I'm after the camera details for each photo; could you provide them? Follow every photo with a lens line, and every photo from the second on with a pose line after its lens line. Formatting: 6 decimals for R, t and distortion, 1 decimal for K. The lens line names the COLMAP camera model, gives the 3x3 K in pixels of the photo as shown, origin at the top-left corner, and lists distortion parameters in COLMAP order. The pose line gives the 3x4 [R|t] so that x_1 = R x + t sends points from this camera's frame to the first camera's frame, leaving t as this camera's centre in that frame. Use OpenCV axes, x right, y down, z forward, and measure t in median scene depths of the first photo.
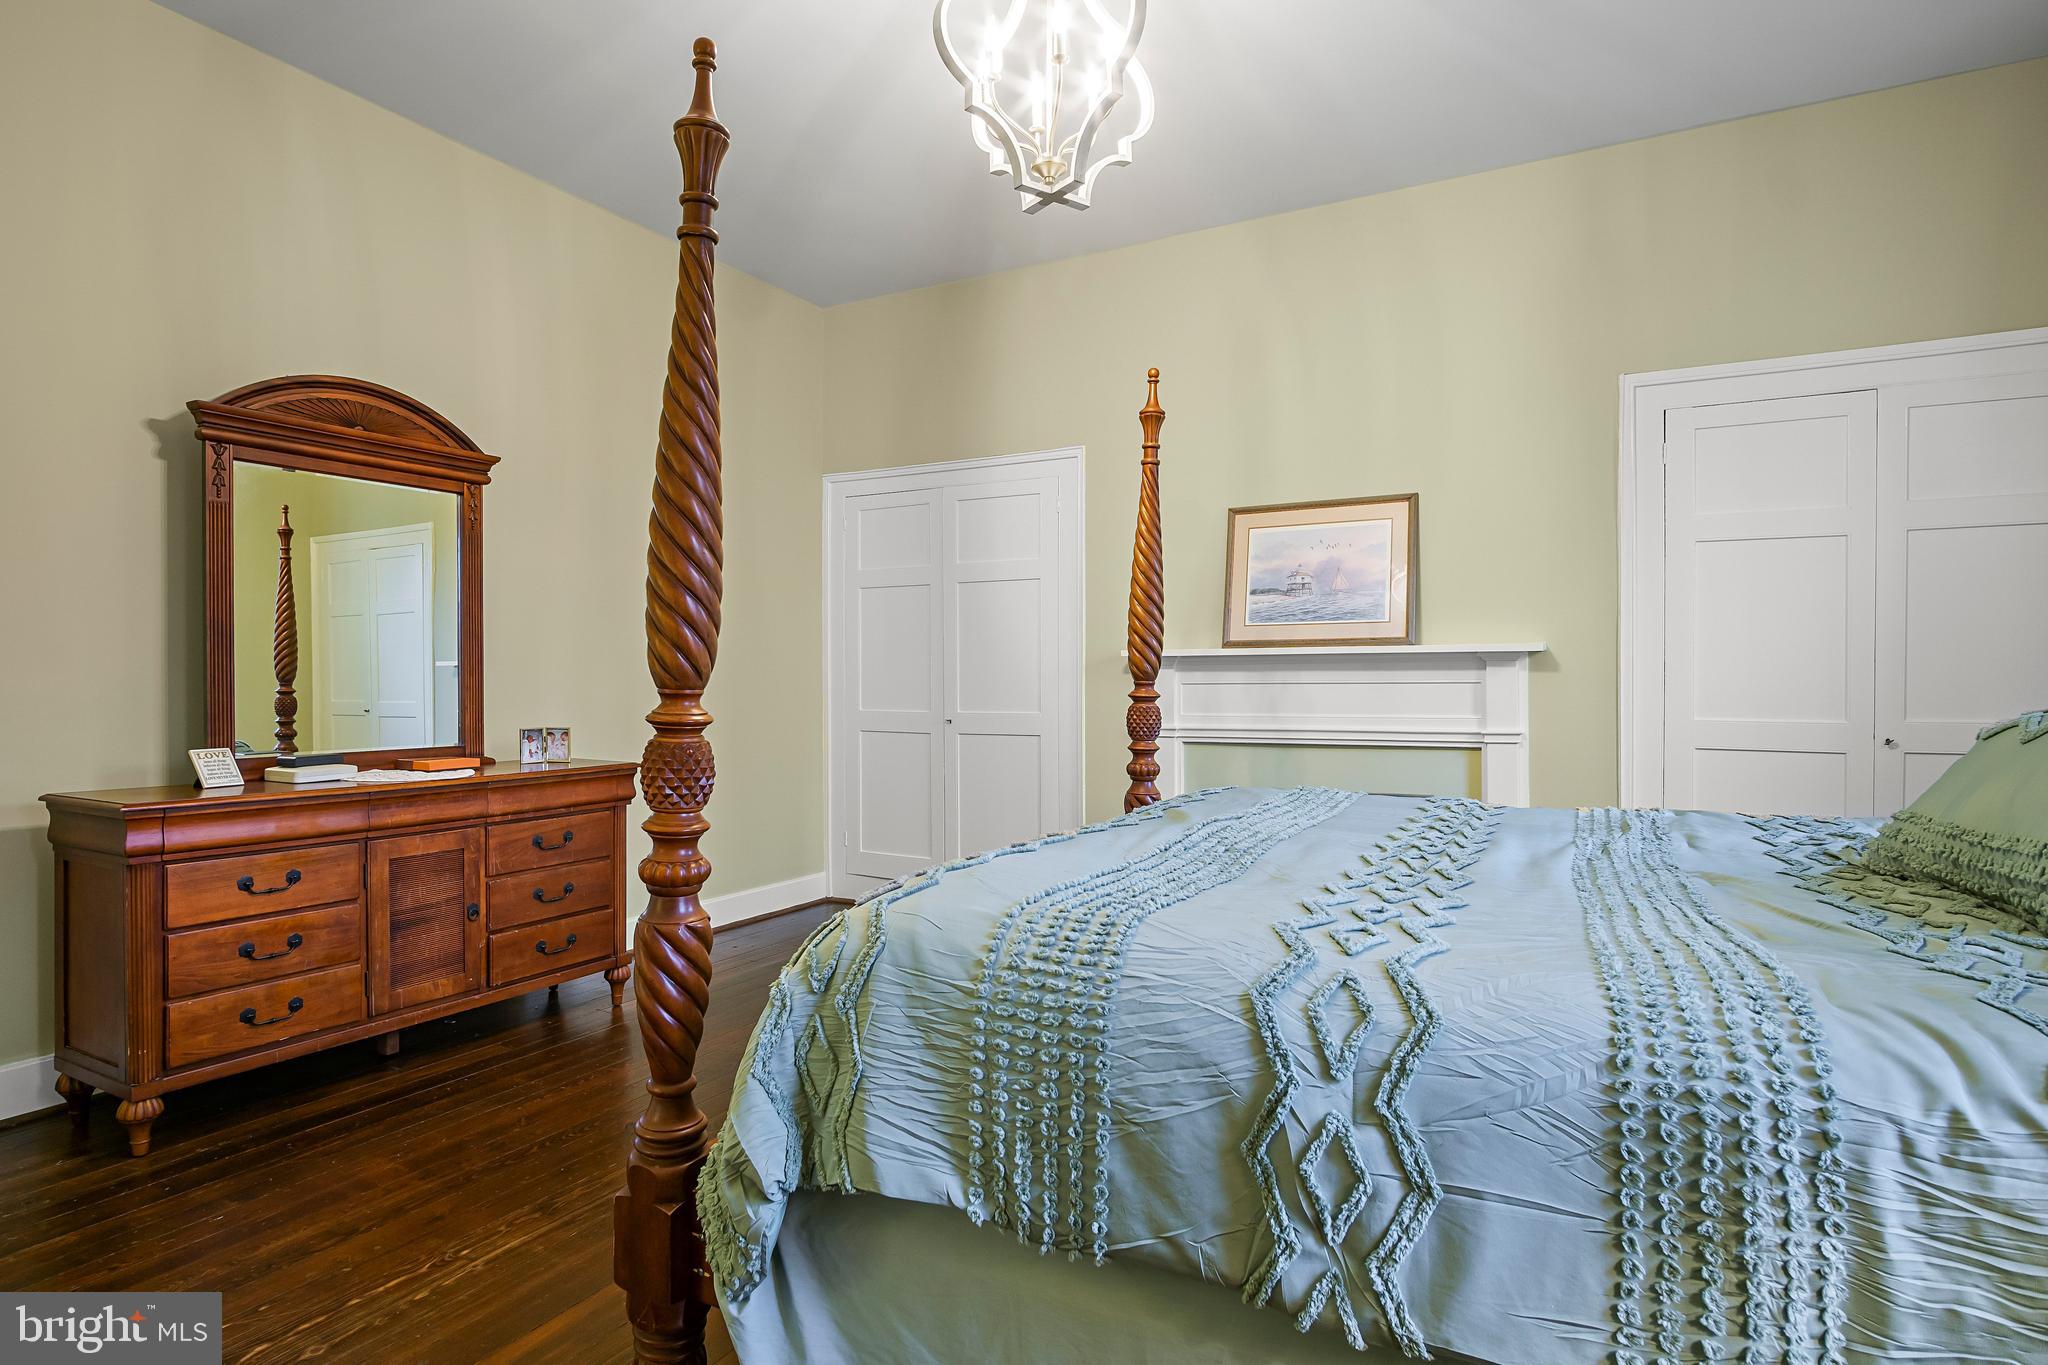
lens RADIAL K [[1114.0, 0, 1015.8], [0, 1114.0, 679.0], [0, 0, 1]] dist [-0.019622, -0.000304]
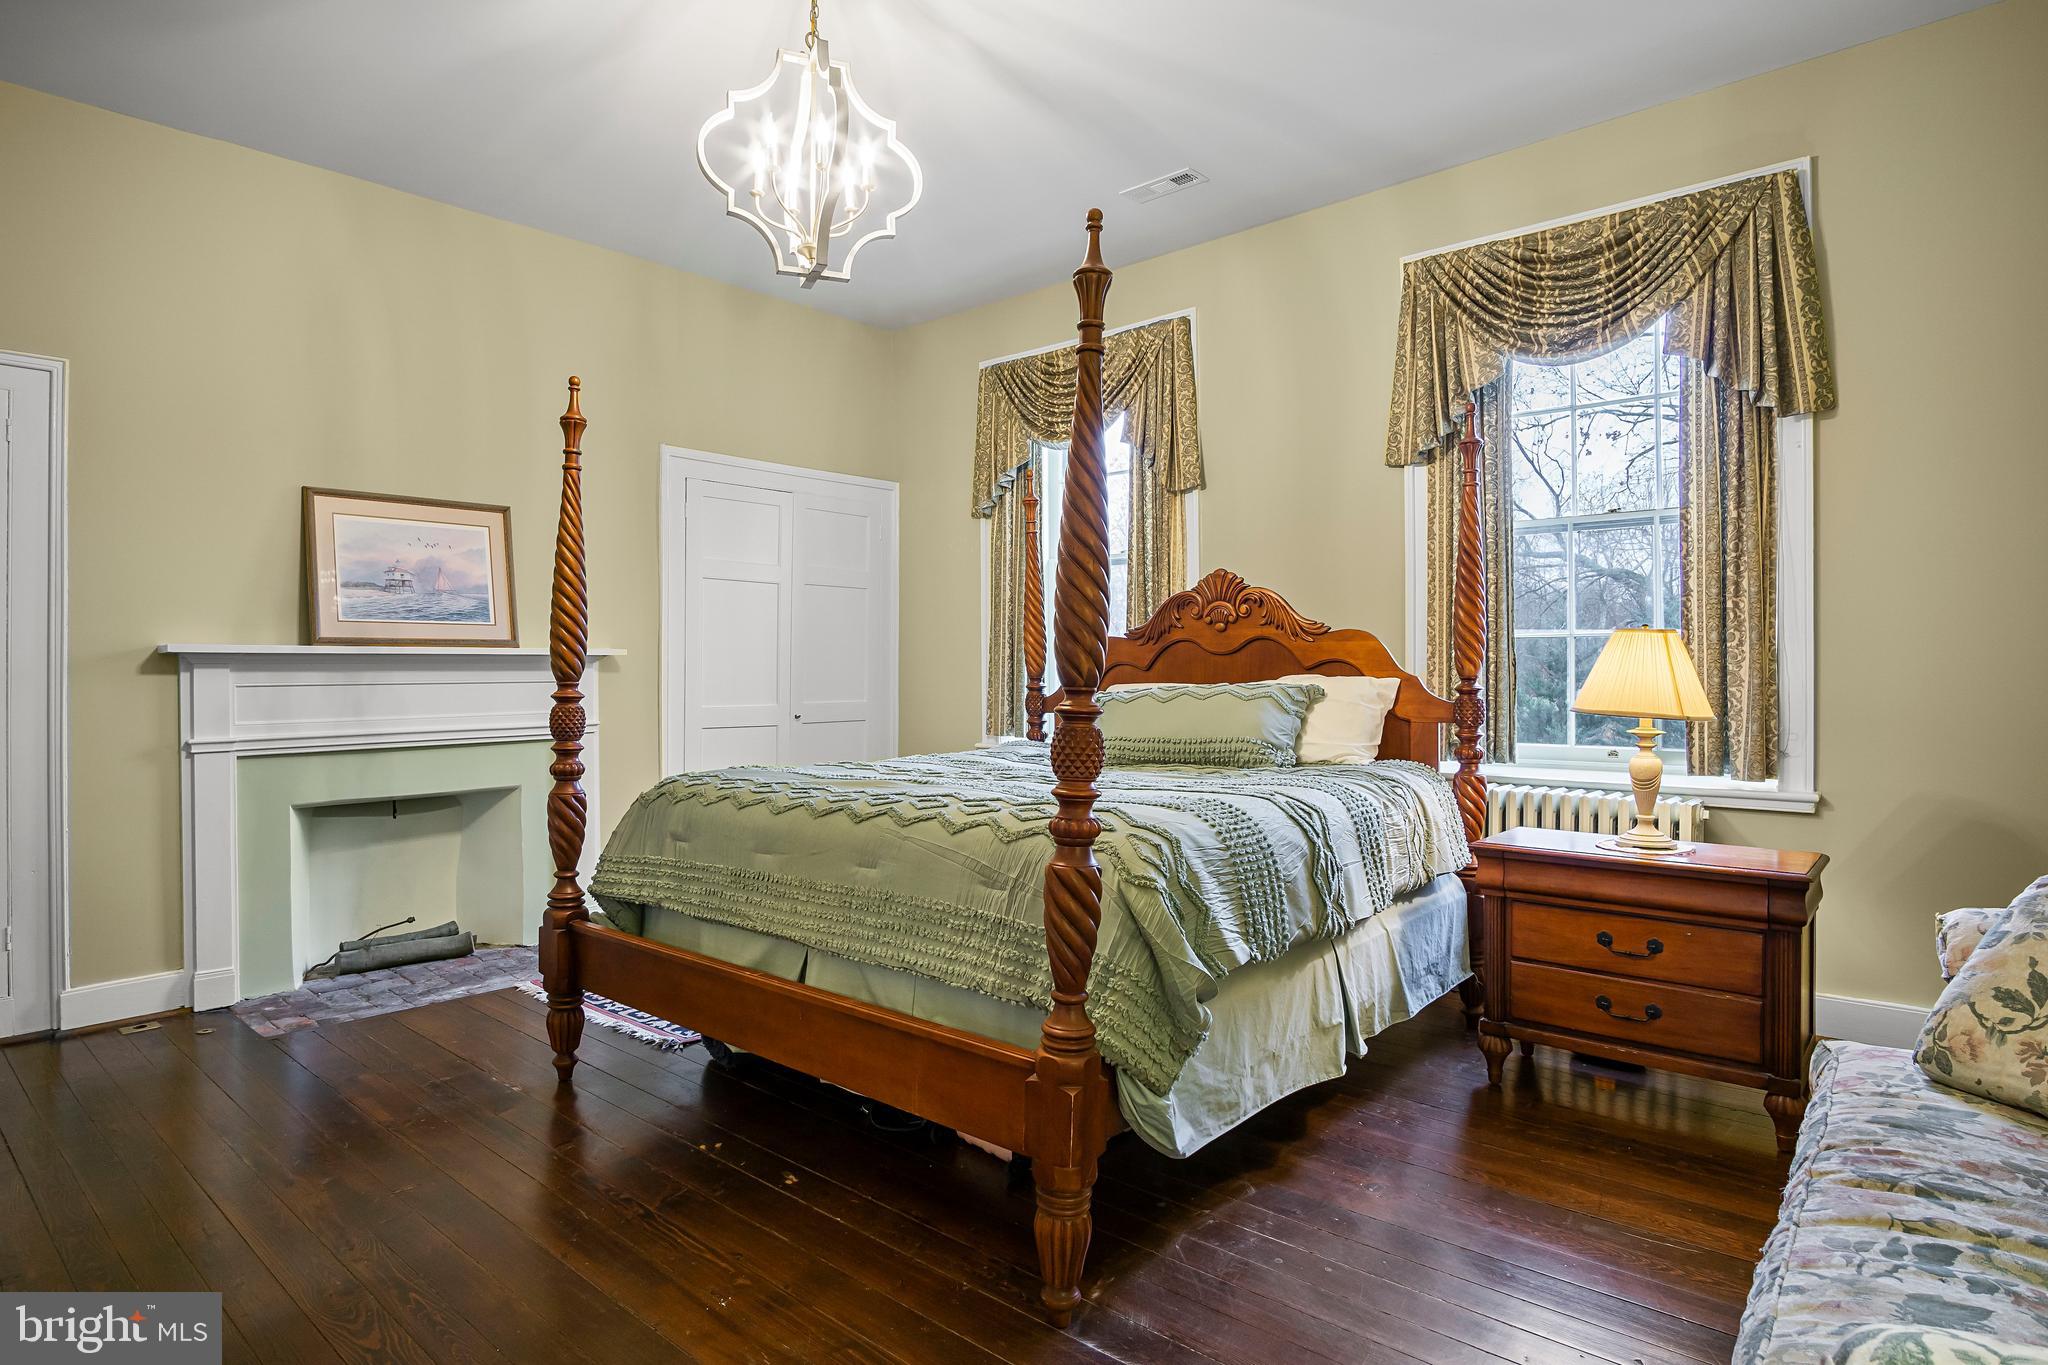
lens RADIAL K [[1114.0, 0, 1015.8], [0, 1114.0, 679.0], [0, 0, 1]] dist [-0.019622, -0.000304]
pose [[0.232613, -0.003765, 0.972562, -0.578760], [0.003727, 0.999989, 0.002980, -0.001580], [-0.972562, 0.002931, 0.232625, 0.274625]]
